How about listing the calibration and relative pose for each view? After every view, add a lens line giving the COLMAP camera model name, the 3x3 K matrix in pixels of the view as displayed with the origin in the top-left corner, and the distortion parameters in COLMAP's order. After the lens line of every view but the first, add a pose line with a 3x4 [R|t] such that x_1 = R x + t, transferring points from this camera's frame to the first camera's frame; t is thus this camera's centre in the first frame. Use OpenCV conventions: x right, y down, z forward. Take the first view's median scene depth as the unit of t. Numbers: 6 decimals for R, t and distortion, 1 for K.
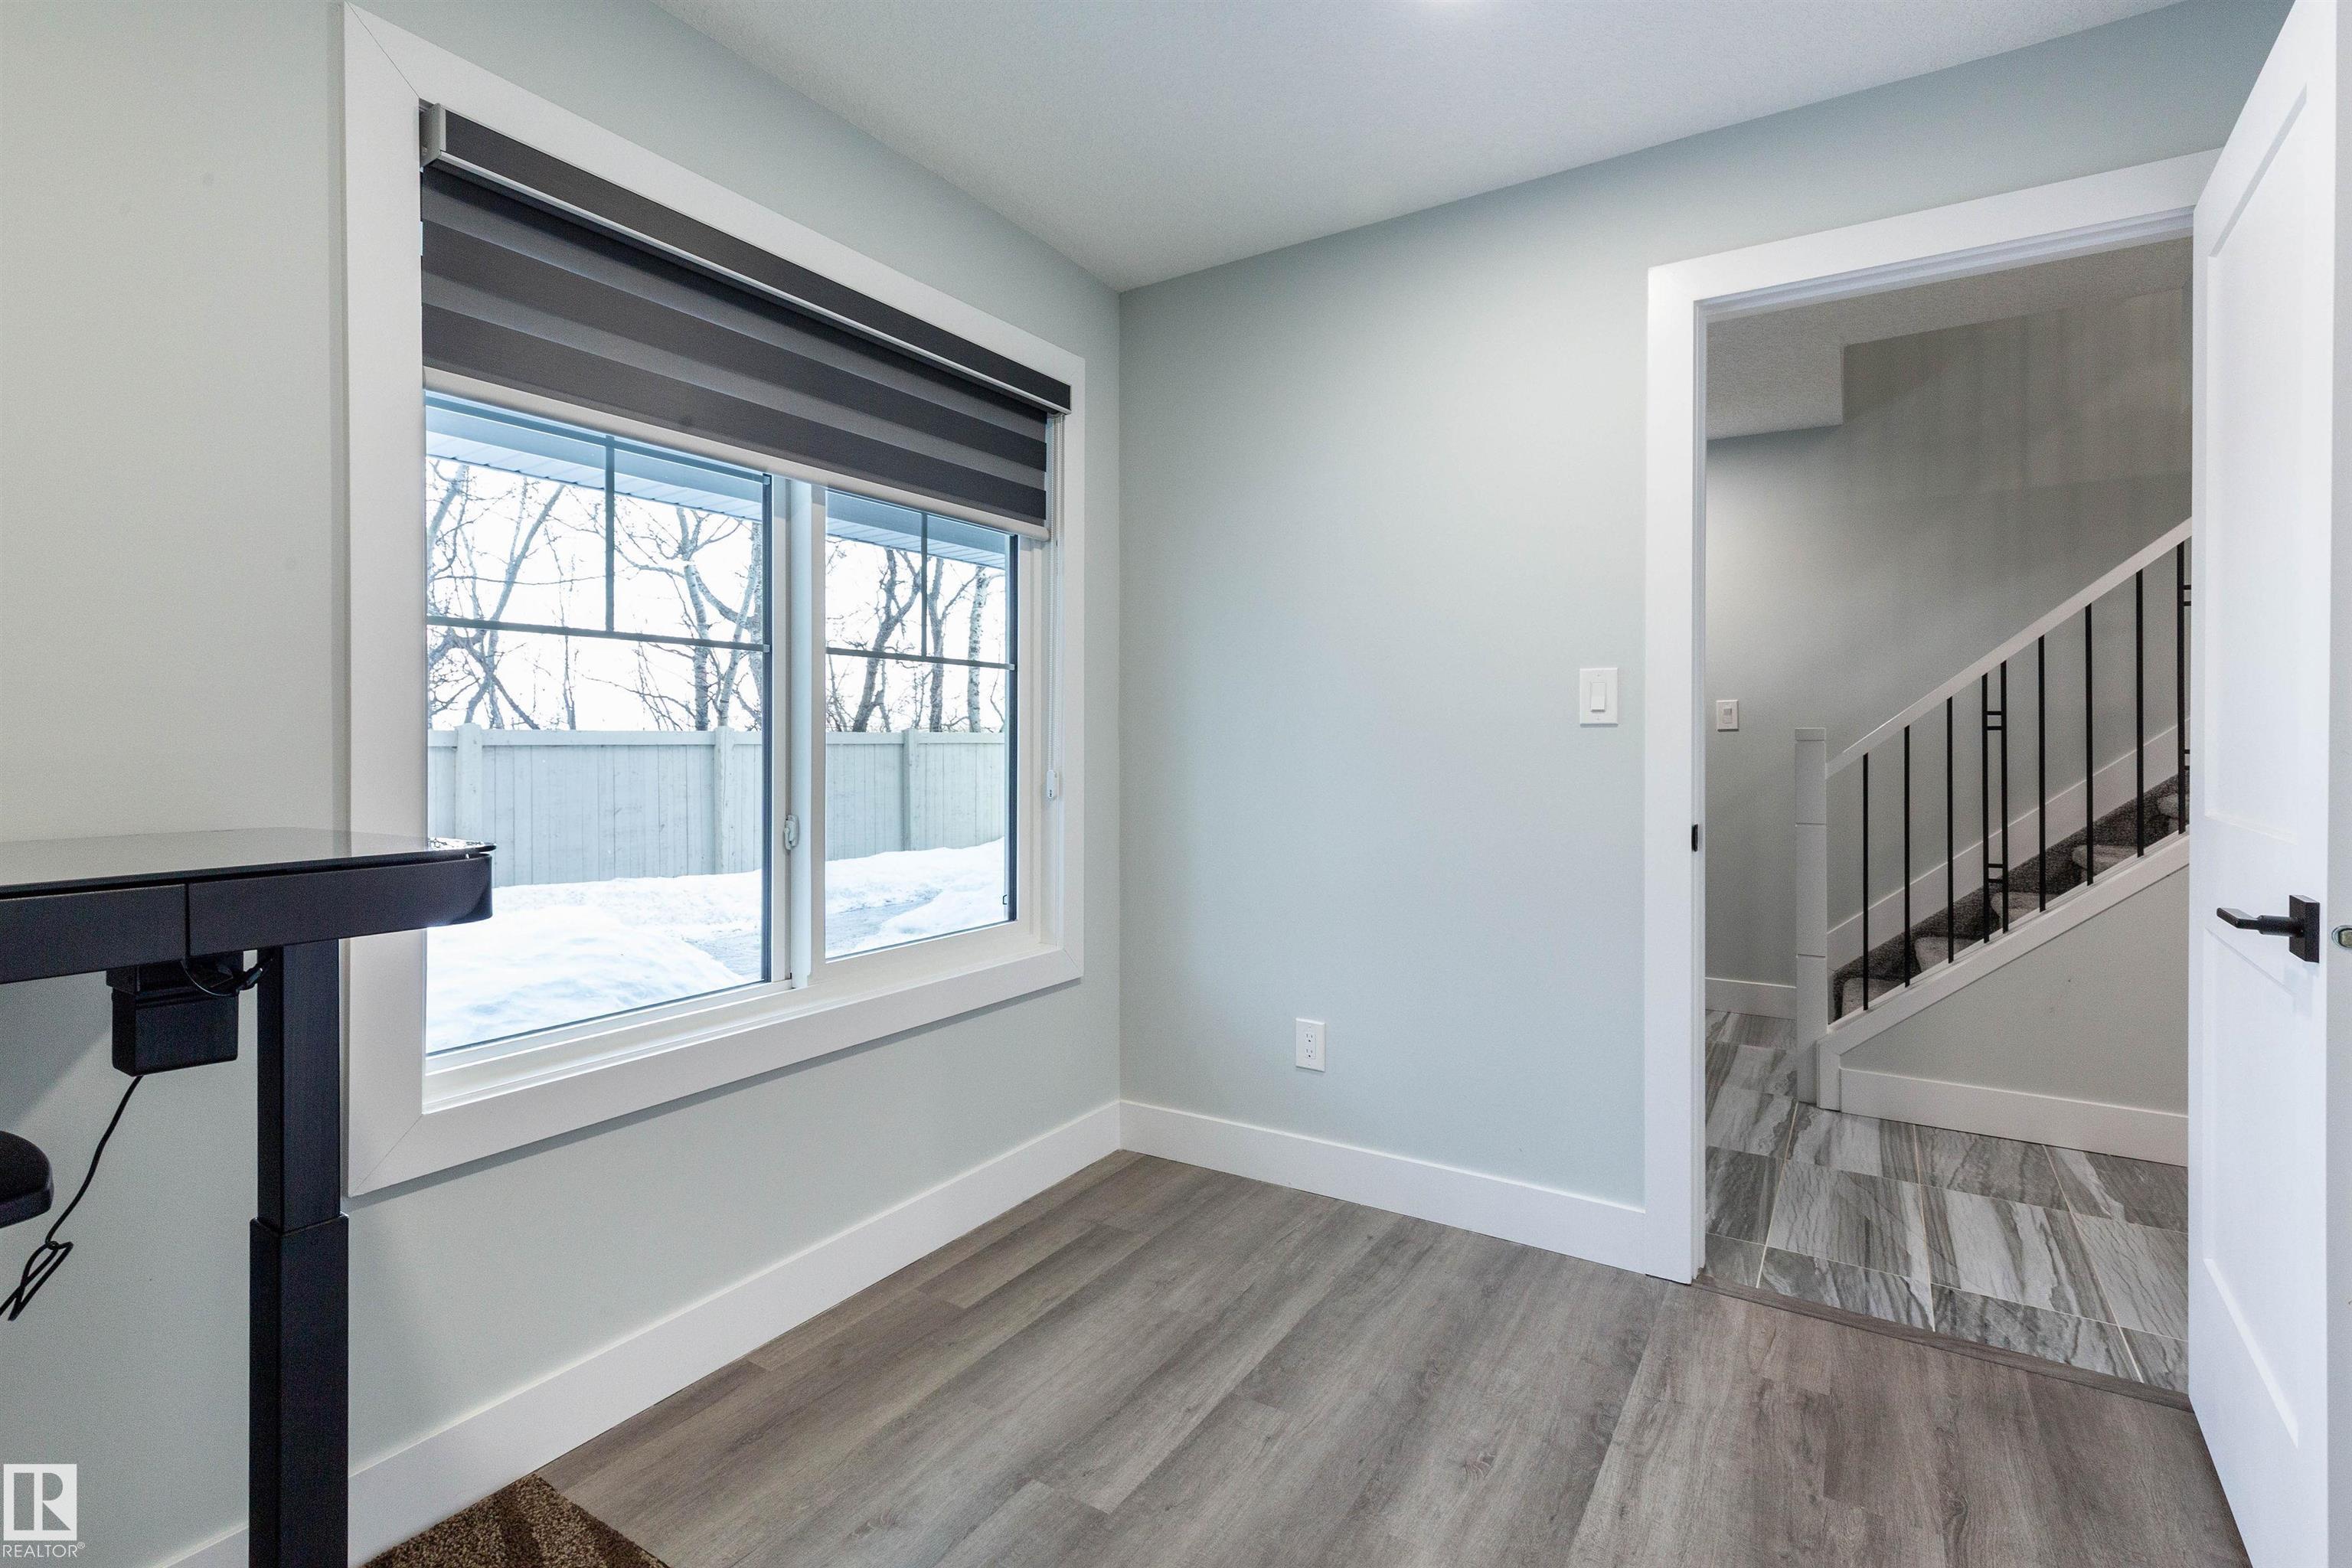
lens RADIAL K [[1103.4, 0, 1170.7], [0, 1103.4, 744.9], [0, 0, 1]] dist [0.000836, 0.000031]
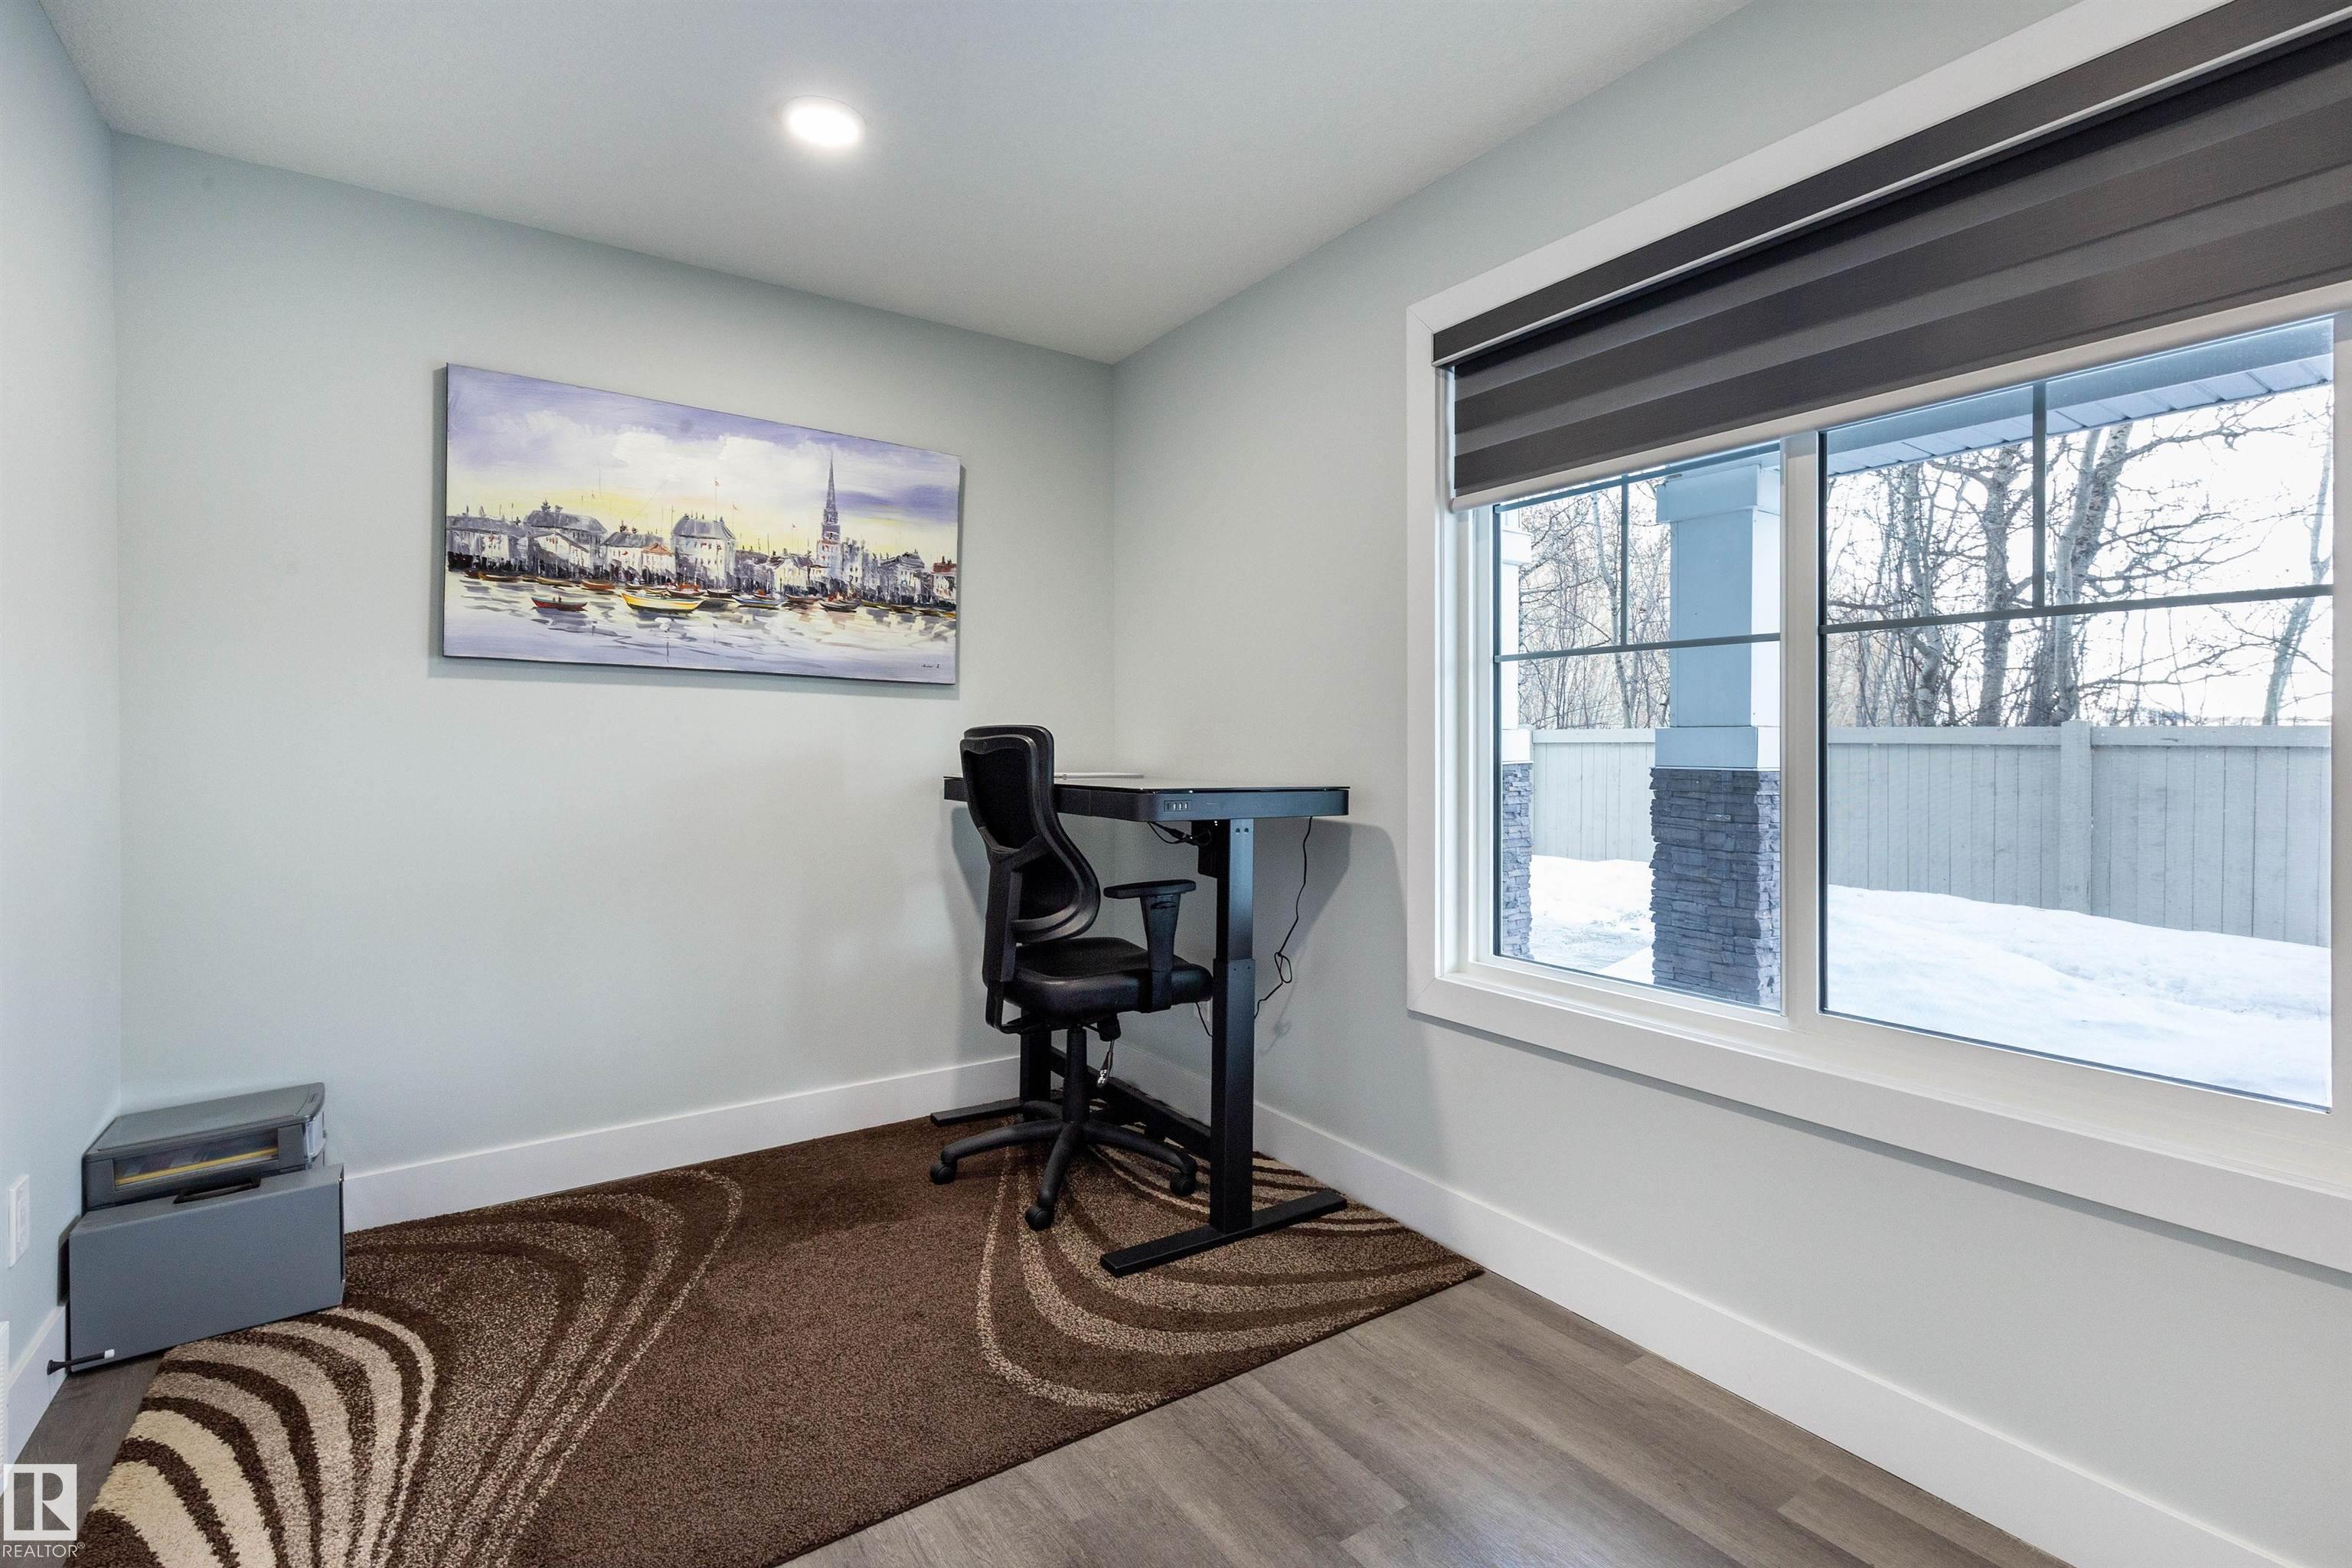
lens RADIAL K [[1103.4, 0, 1170.7], [0, 1103.4, 744.9], [0, 0, 1]] dist [0.000836, 0.000031]
pose [[-0.416025, 0.007838, -0.909319, 0.733200], [0.003250, 0.999969, 0.007132, -0.009686], [0.909347, 0.000012, -0.416038, 1.055624]]
